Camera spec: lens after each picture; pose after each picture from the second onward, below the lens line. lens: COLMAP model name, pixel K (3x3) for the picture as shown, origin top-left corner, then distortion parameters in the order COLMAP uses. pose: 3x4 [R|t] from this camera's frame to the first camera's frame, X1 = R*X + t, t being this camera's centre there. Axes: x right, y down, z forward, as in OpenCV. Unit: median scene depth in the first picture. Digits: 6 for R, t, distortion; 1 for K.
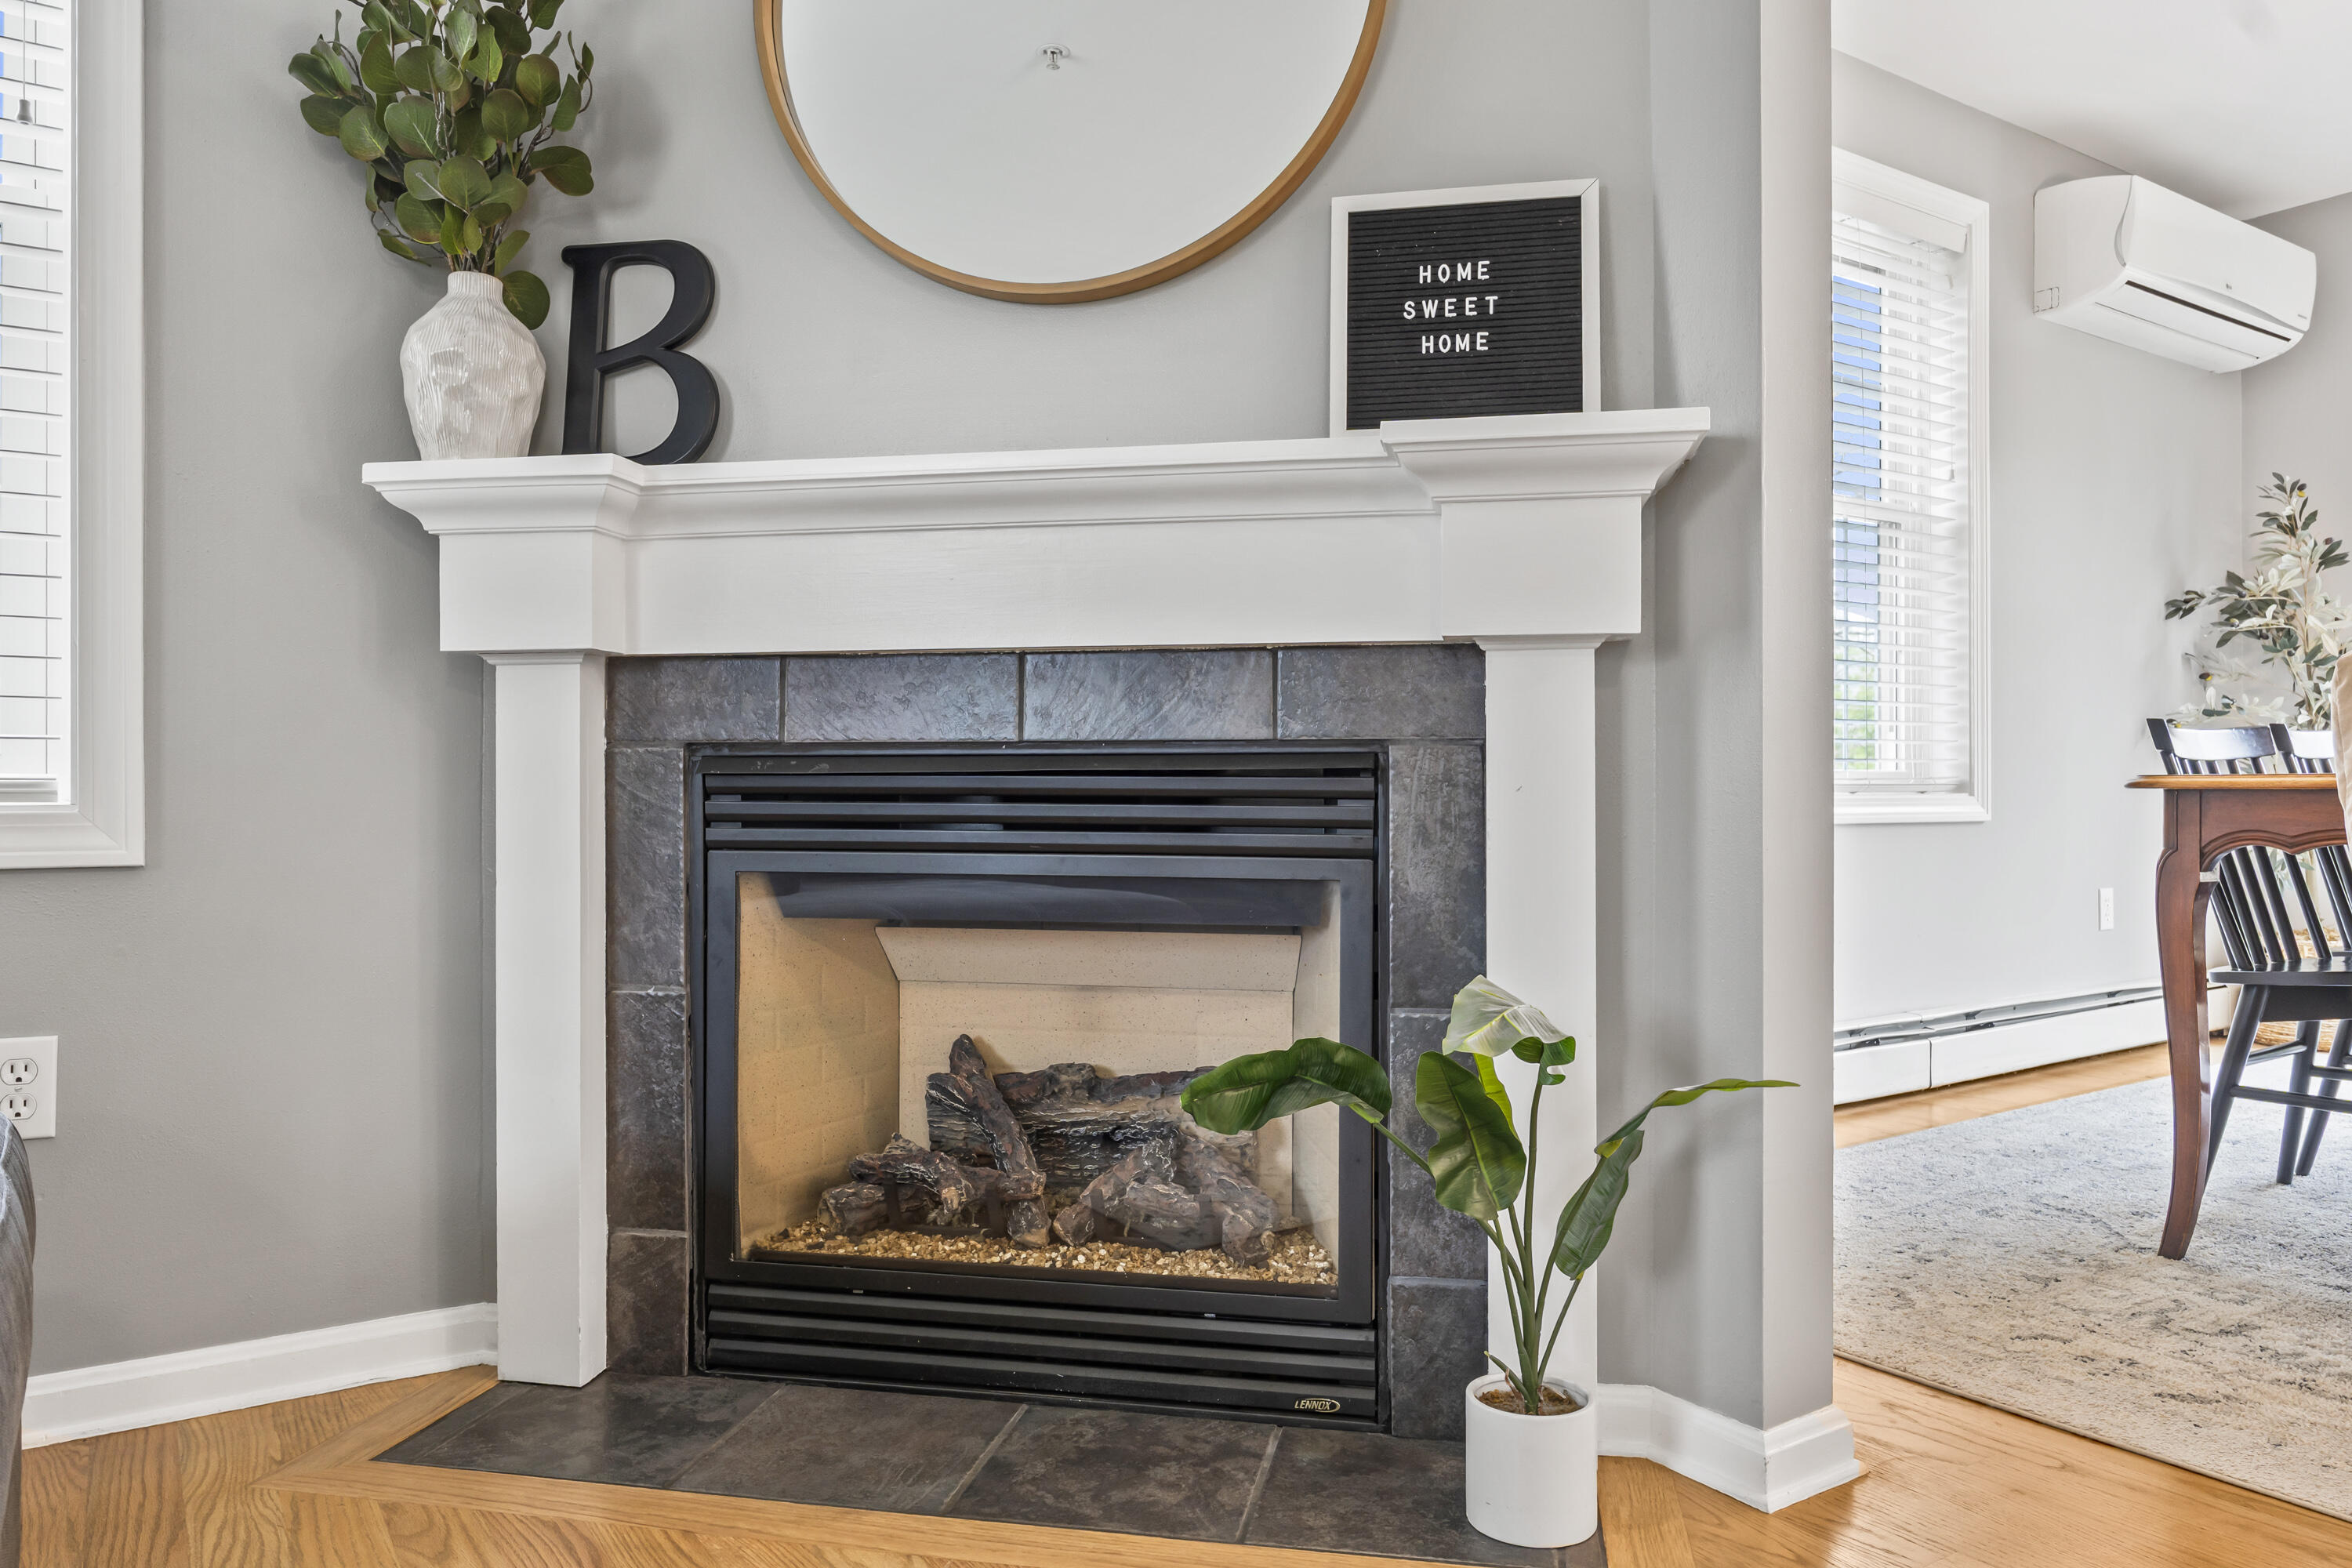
lens RADIAL K [[1598.7, 0, 1182.1], [0, 1598.7, 792.5], [0, 0, 1]] dist [0.027801, -0.002445]
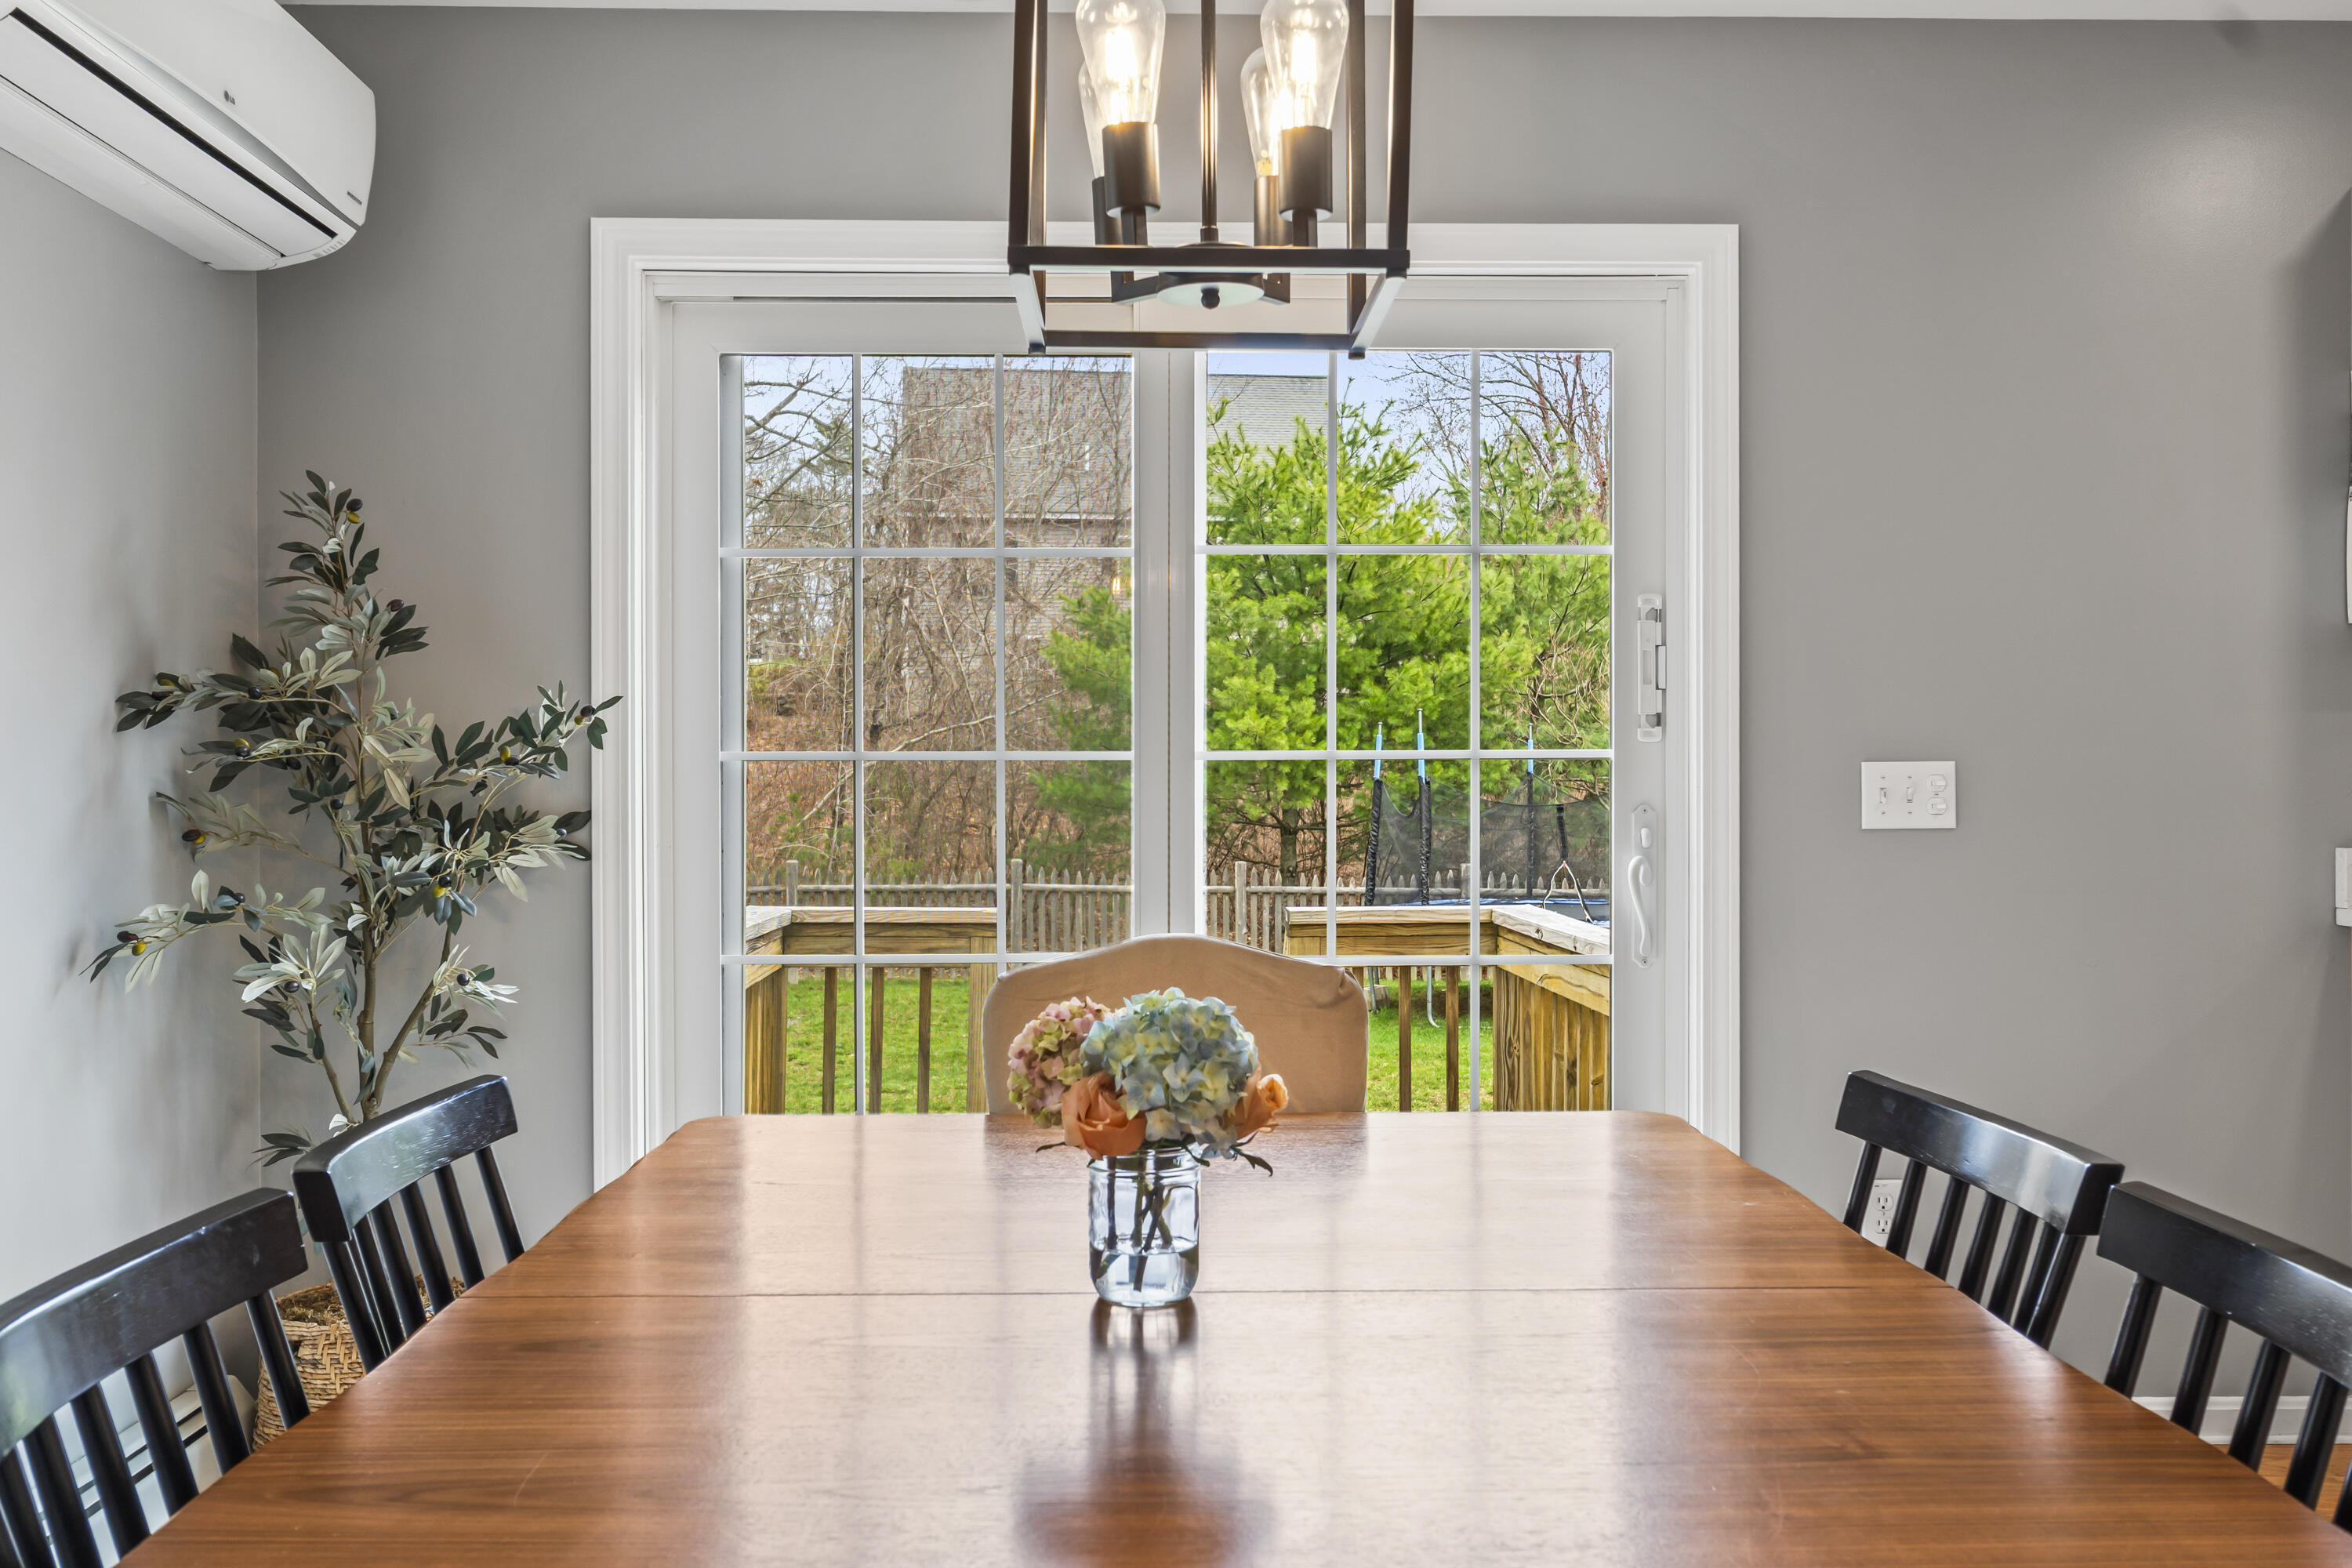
lens RADIAL K [[2005.4, 0, 1180.9], [0, 2005.4, 787.2], [0, 0, 1]] dist [0.004754, 0.003050]
pose [[0.544811, 0.004136, 0.838549, 0.268119], [-0.004778, 0.999987, -0.001828, -0.091374], [-0.838545, -0.003010, 0.544823, 0.386158]]
